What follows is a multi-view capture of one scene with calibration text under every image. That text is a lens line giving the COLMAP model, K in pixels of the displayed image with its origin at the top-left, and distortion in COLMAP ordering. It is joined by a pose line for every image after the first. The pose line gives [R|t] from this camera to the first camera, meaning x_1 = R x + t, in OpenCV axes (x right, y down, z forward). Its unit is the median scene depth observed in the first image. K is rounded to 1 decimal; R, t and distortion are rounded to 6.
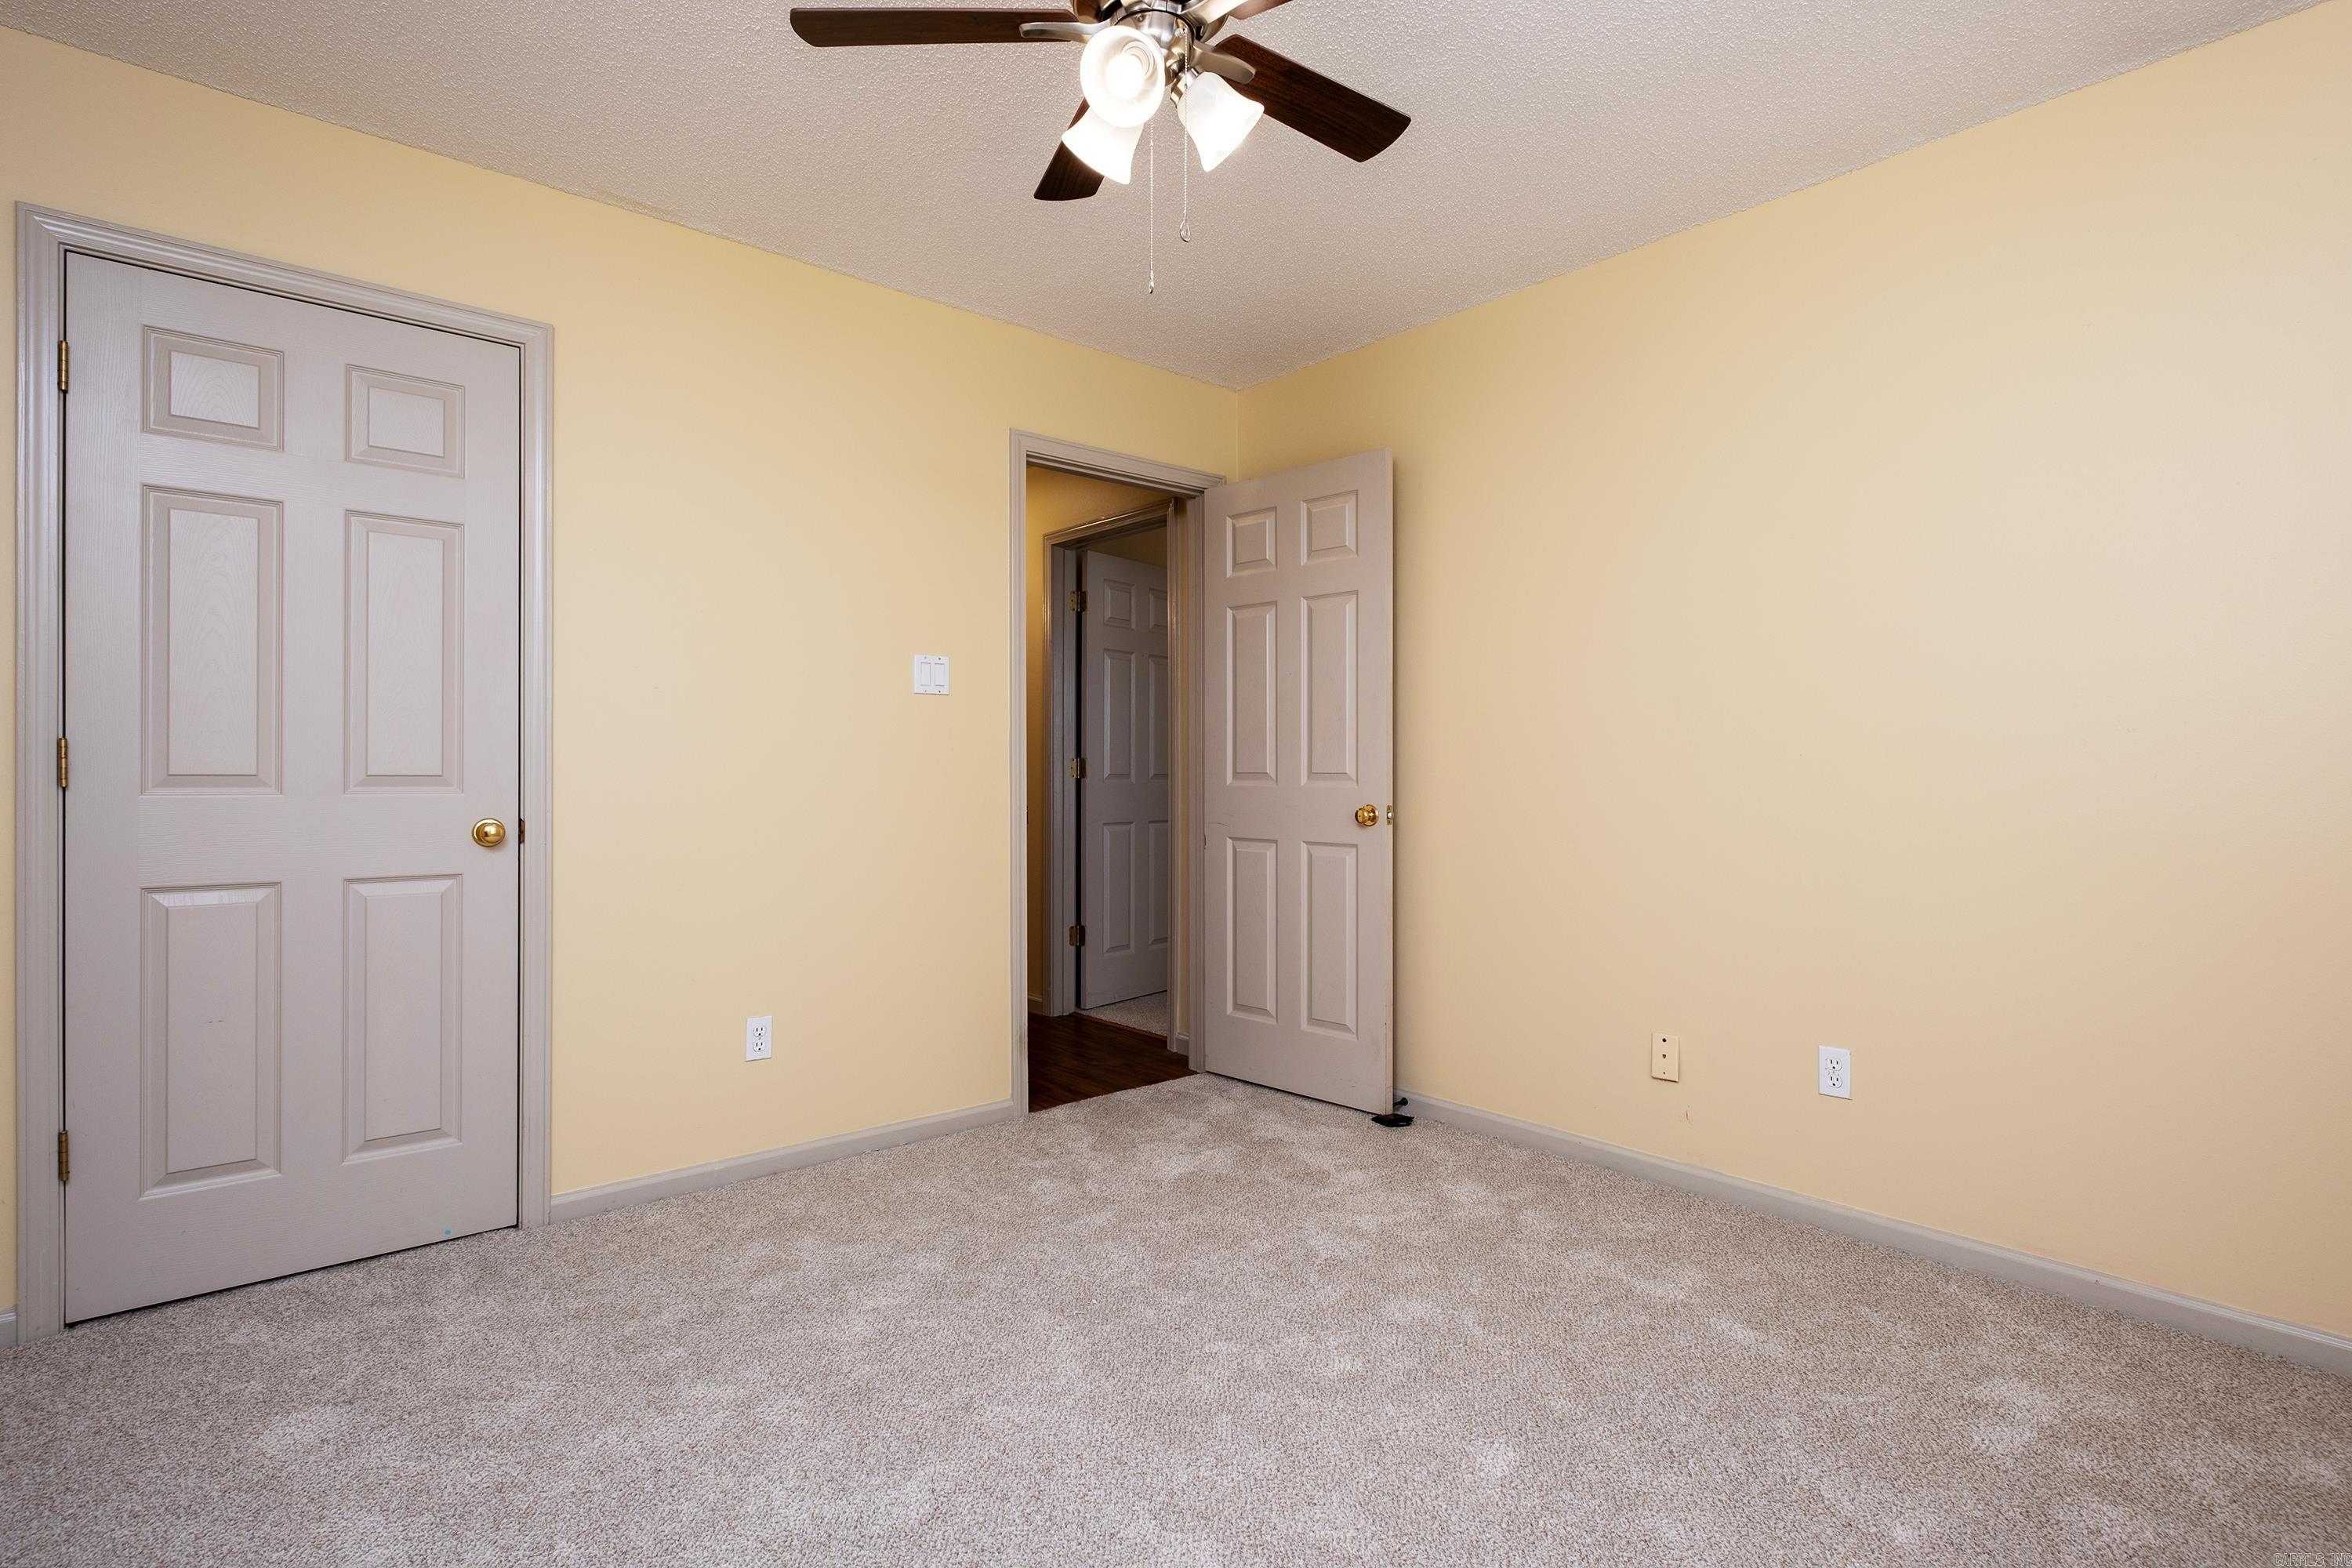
lens RADIAL K [[1139.1, 0, 1187.0], [0, 1139.1, 771.7], [0, 0, 1]] dist [-0.001769, -0.001300]
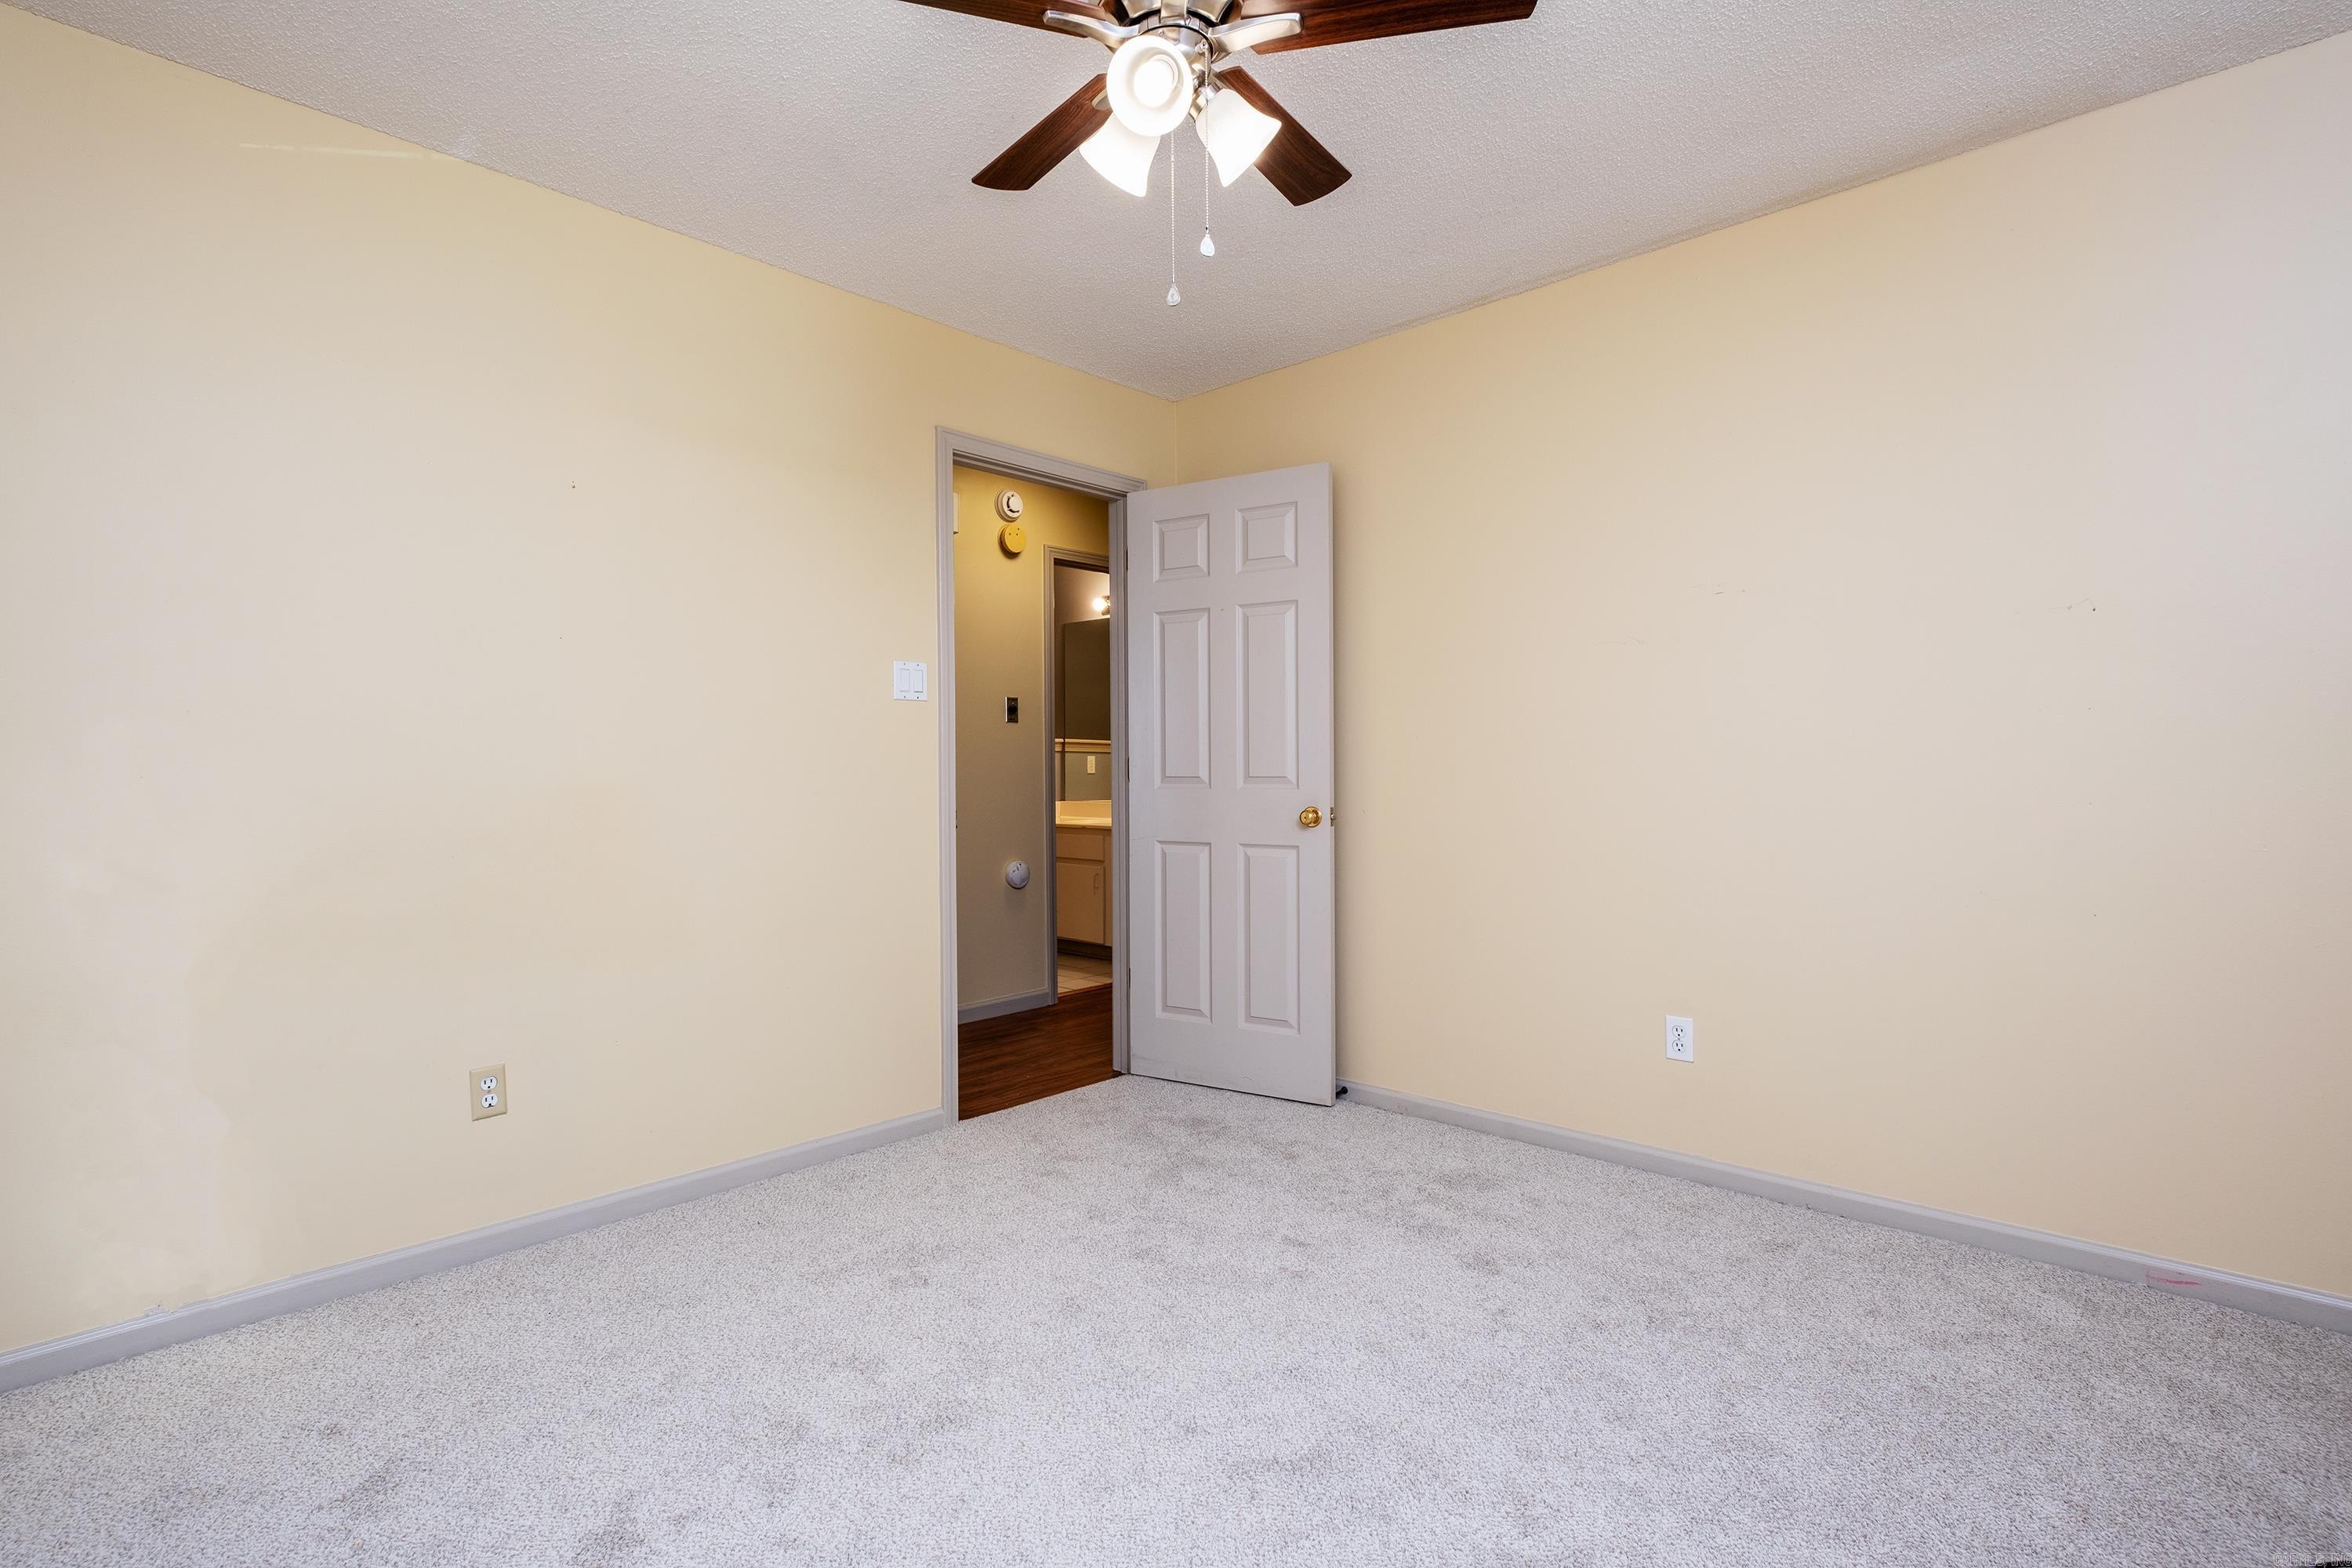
lens RADIAL K [[1139.1, 0, 1187.0], [0, 1139.1, 771.7], [0, 0, 1]] dist [-0.001769, -0.001300]
pose [[0.982360, -0.013554, 0.186509, -0.131894], [0.012979, 0.999907, 0.004304, -0.007863], [-0.186550, -0.001808, 0.982444, 0.007412]]
